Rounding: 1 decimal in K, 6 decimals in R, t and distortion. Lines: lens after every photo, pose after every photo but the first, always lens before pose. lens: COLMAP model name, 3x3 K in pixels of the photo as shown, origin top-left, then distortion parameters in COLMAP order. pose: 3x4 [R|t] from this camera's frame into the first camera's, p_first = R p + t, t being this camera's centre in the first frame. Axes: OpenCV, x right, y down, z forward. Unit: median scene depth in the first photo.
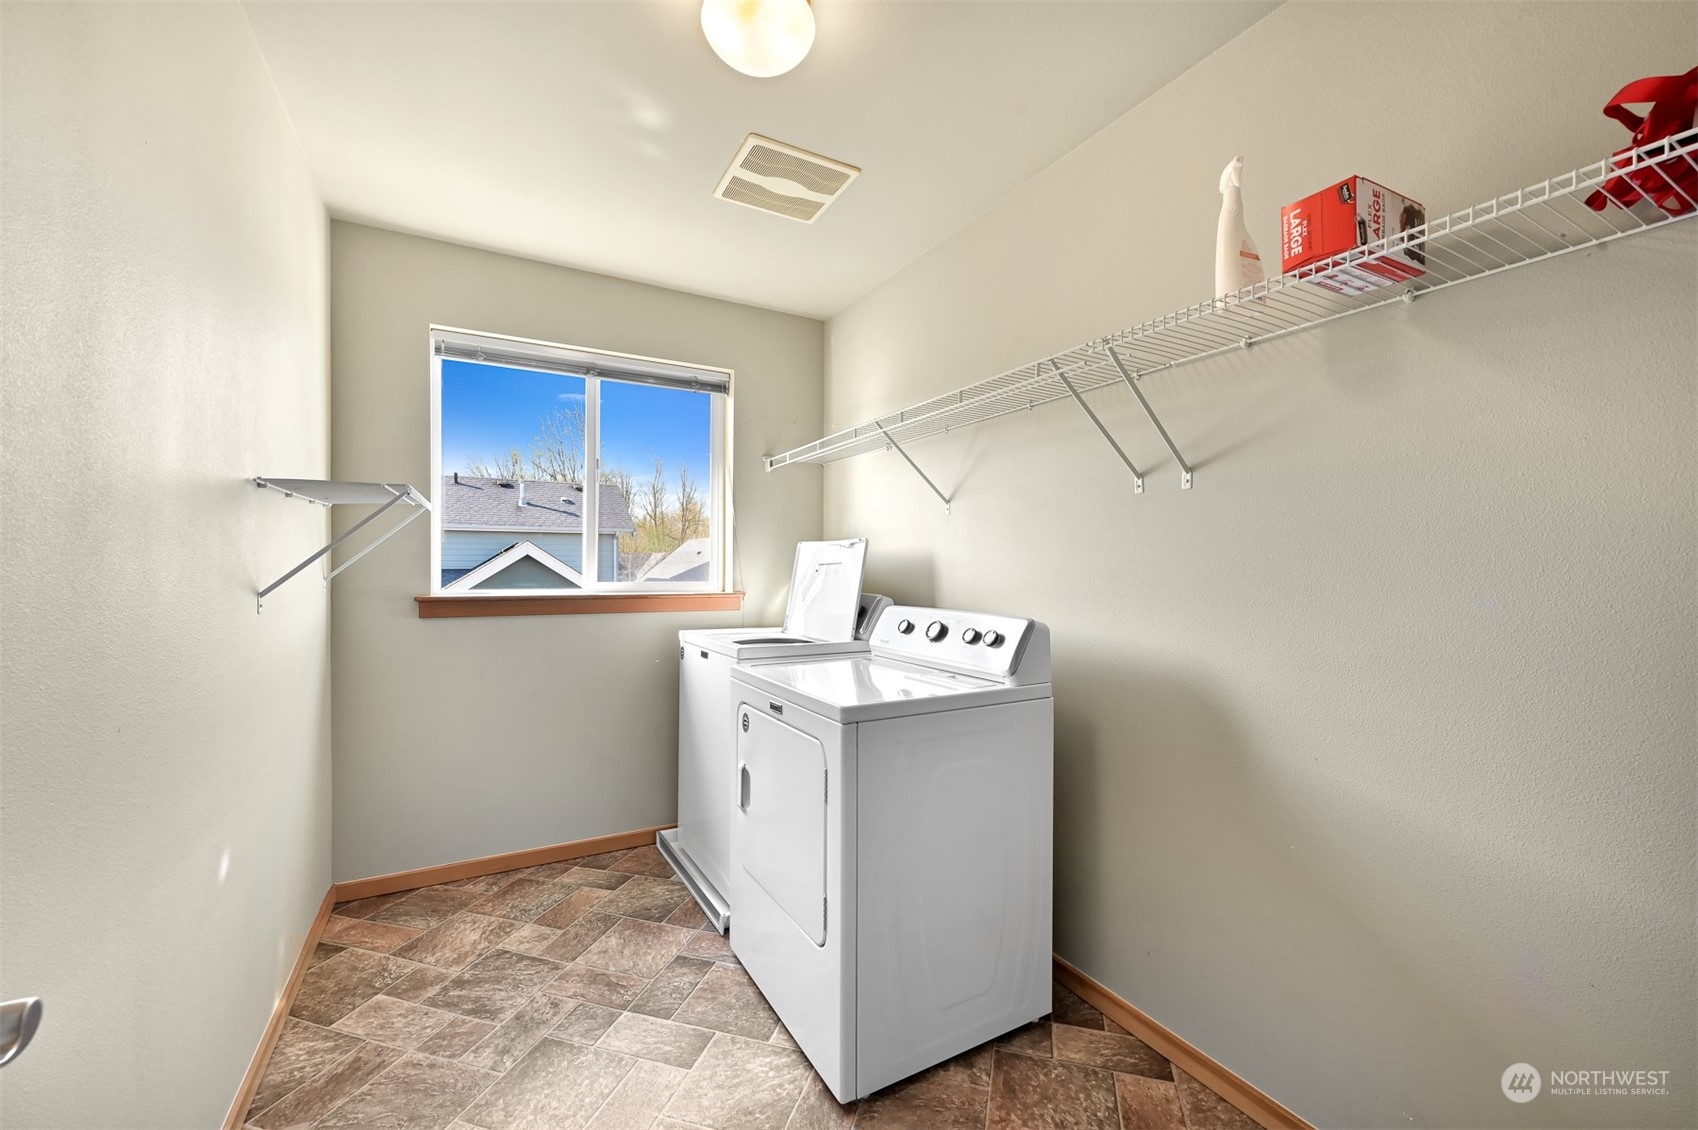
lens RADIAL K [[683.3, 0, 851.2], [0, 683.3, 565.4], [0, 0, 1]] dist [-0.002598, 0.000869]
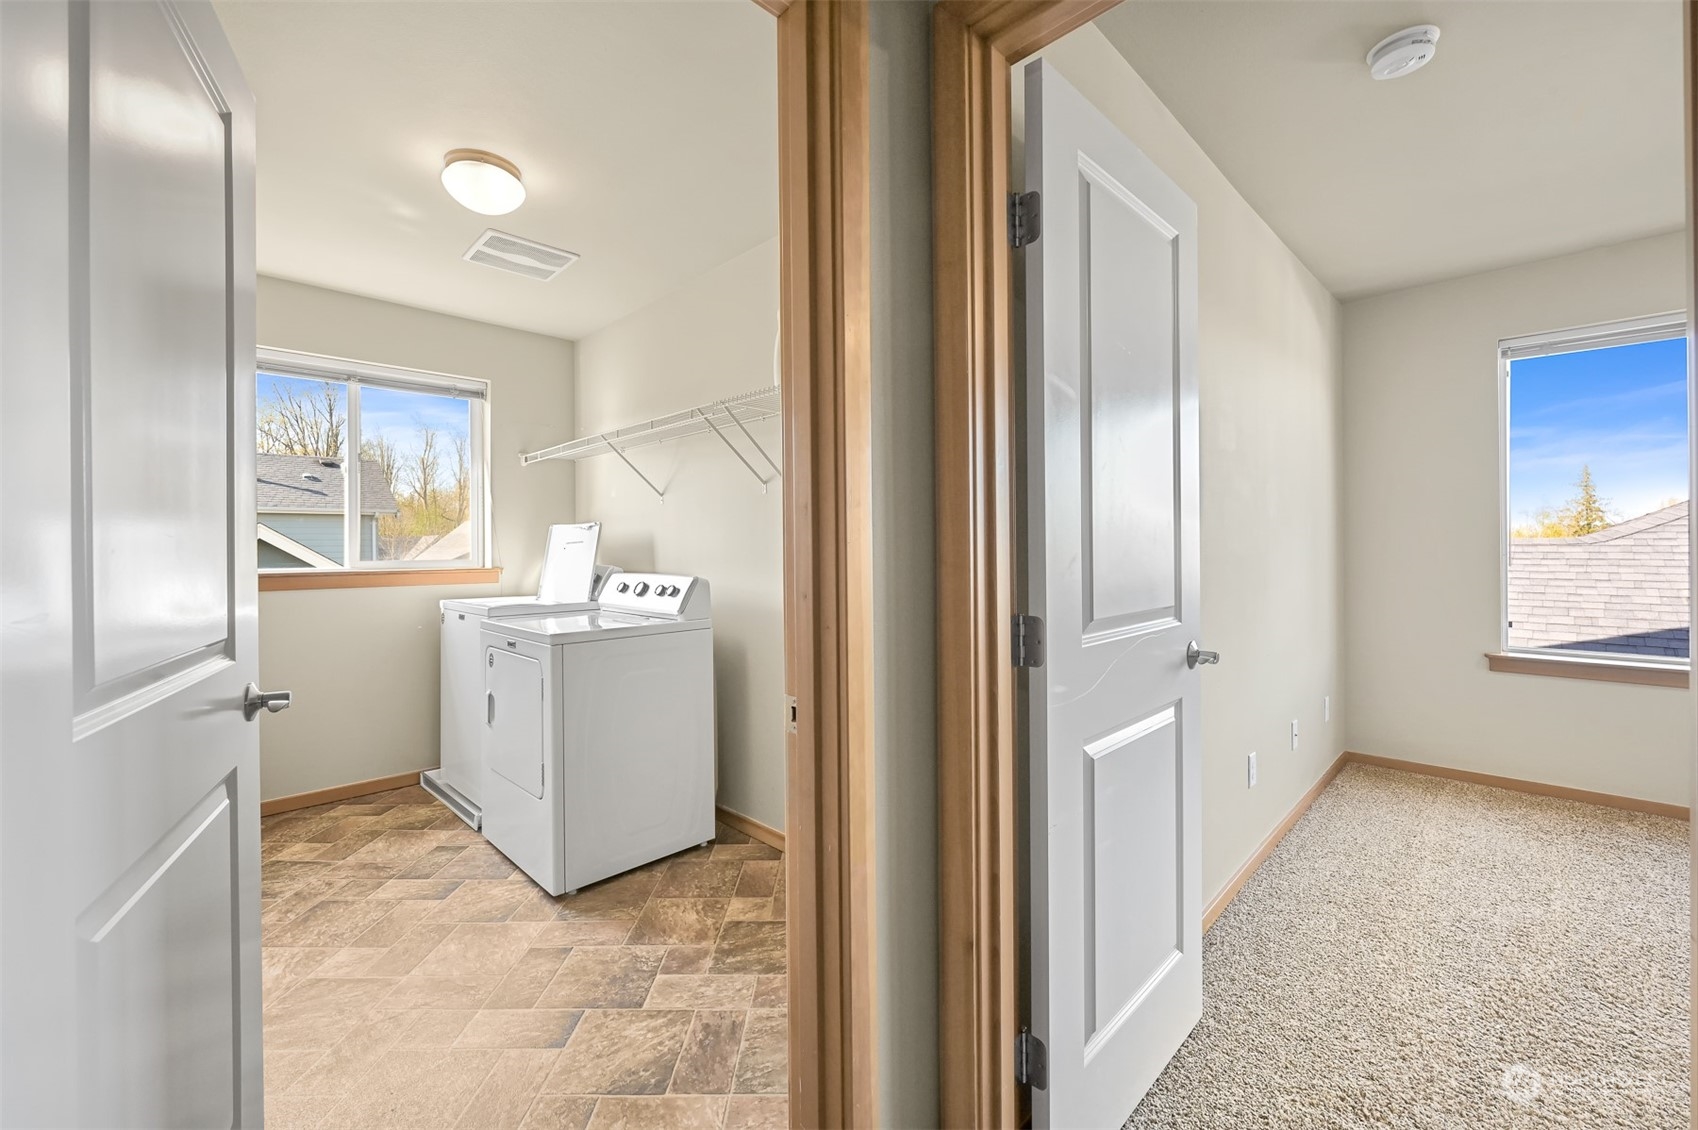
lens RADIAL K [[683.3, 0, 846.6], [0, 683.3, 542.7], [0, 0, 1]] dist [-0.002598, 0.000869]
pose [[0.962882, -0.011102, 0.269693, 0.143376], [0.012301, 0.999921, -0.002755, 0.009554], [-0.269641, 0.005971, 0.962942, -0.436186]]
